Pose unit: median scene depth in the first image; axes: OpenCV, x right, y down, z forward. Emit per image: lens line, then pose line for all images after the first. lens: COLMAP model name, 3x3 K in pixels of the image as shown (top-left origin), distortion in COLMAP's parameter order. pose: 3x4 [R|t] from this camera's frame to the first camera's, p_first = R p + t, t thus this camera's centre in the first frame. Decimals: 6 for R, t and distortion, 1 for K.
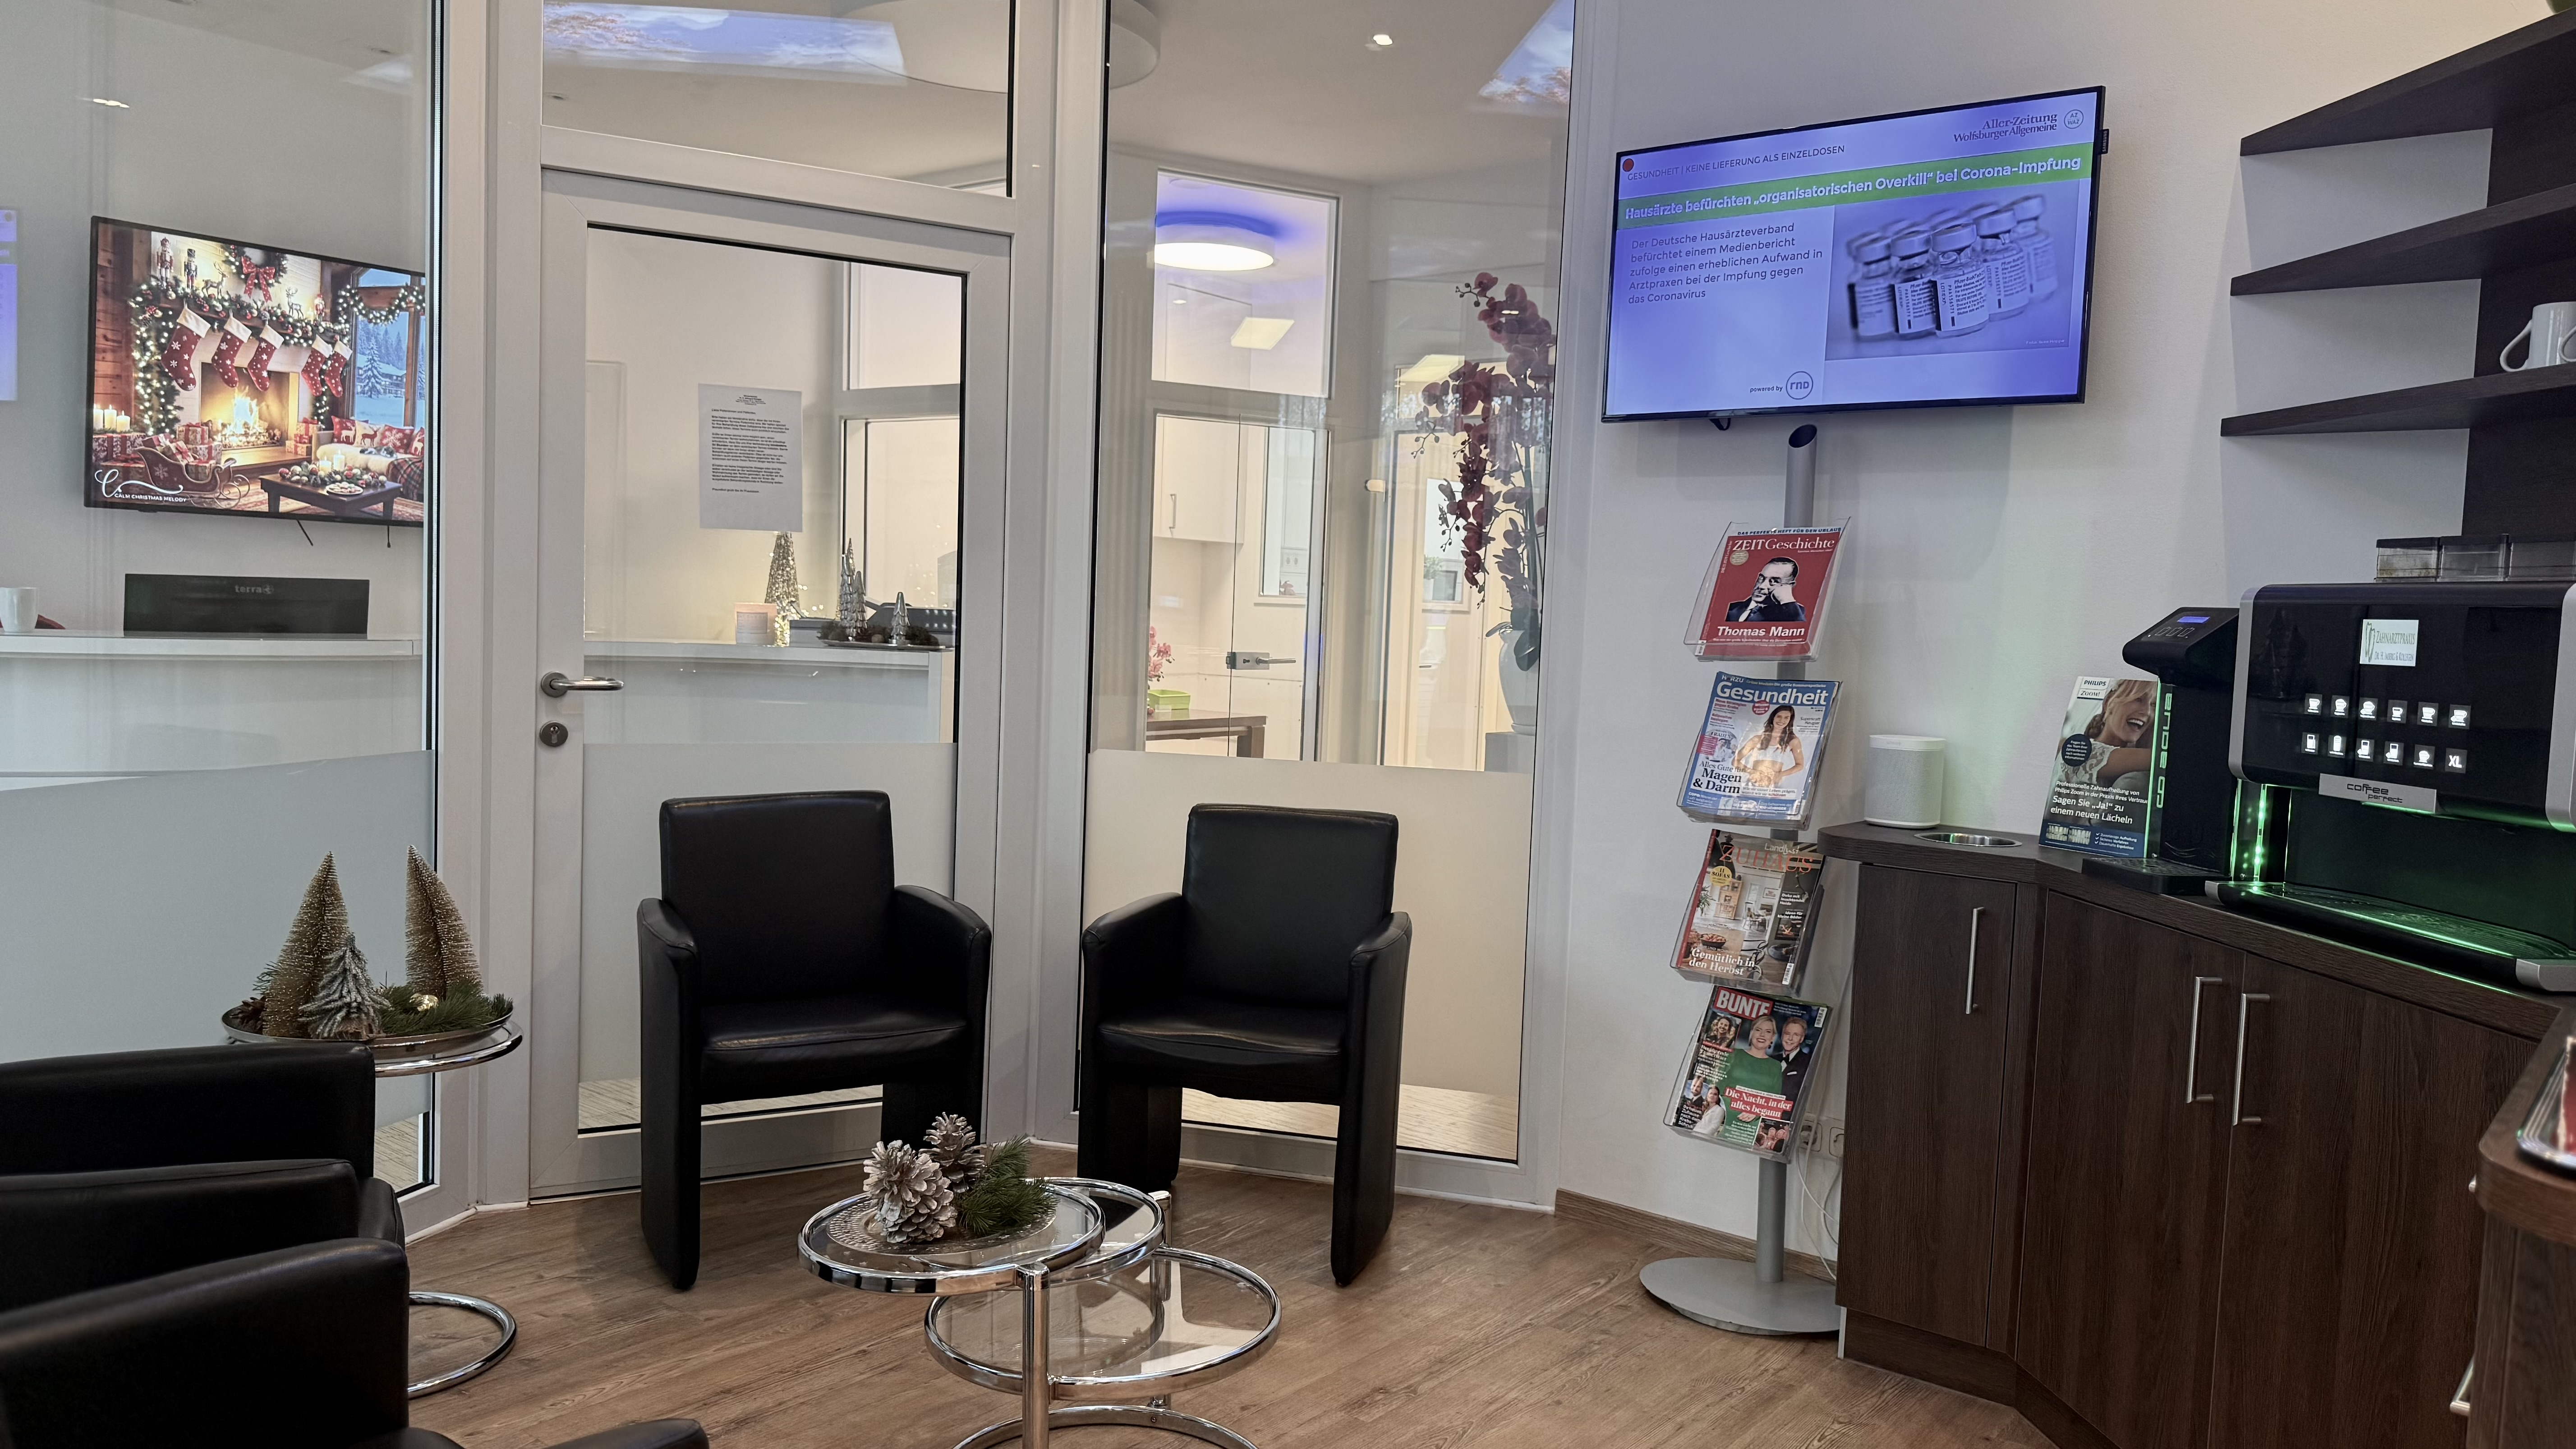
lens RADIAL K [[1826.6, 0, 1288.0], [0, 1826.6, 724.5], [0, 0, 1]] dist [0.002201, 0.000095]
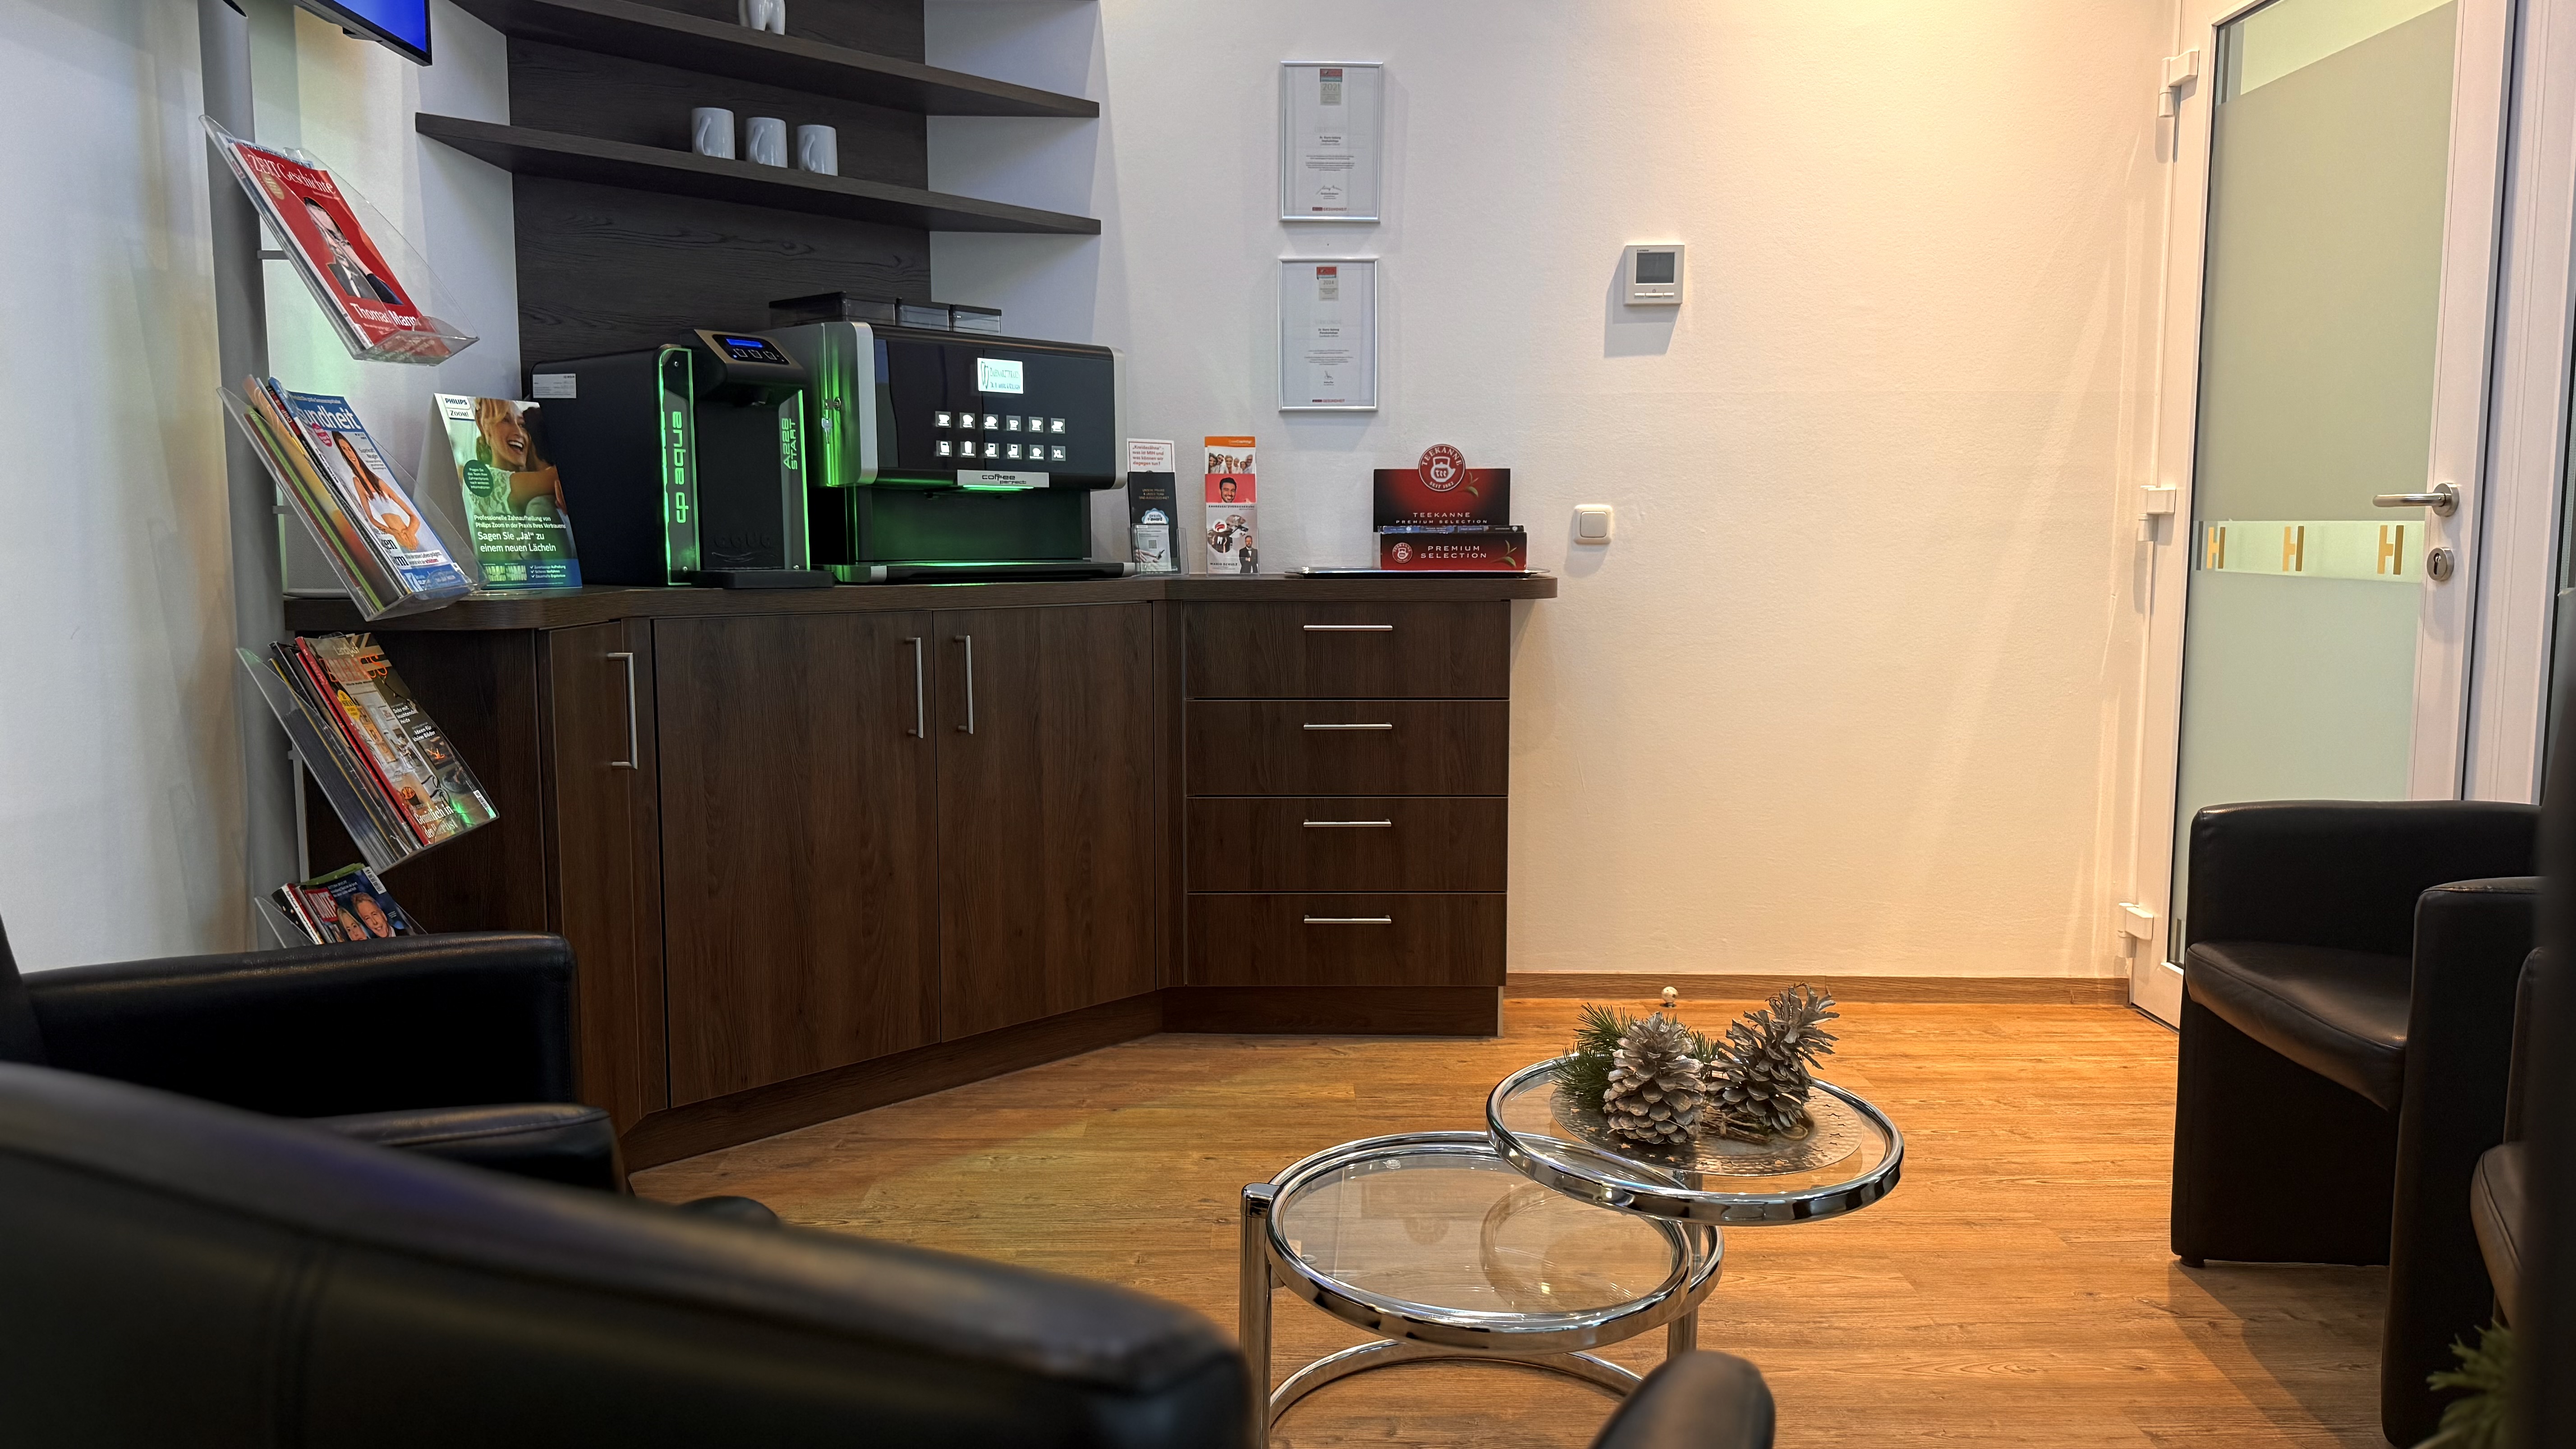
lens RADIAL K [[1826.6, 0, 1288.0], [0, 1826.6, 724.5], [0, 0, 1]] dist [0.002201, 0.000095]
pose [[-0.631943, -0.133161, 0.763490, -0.688981], [0.014173, 0.982979, 0.183173, -0.034357], [-0.774885, 0.126576, -0.619299, 1.723921]]
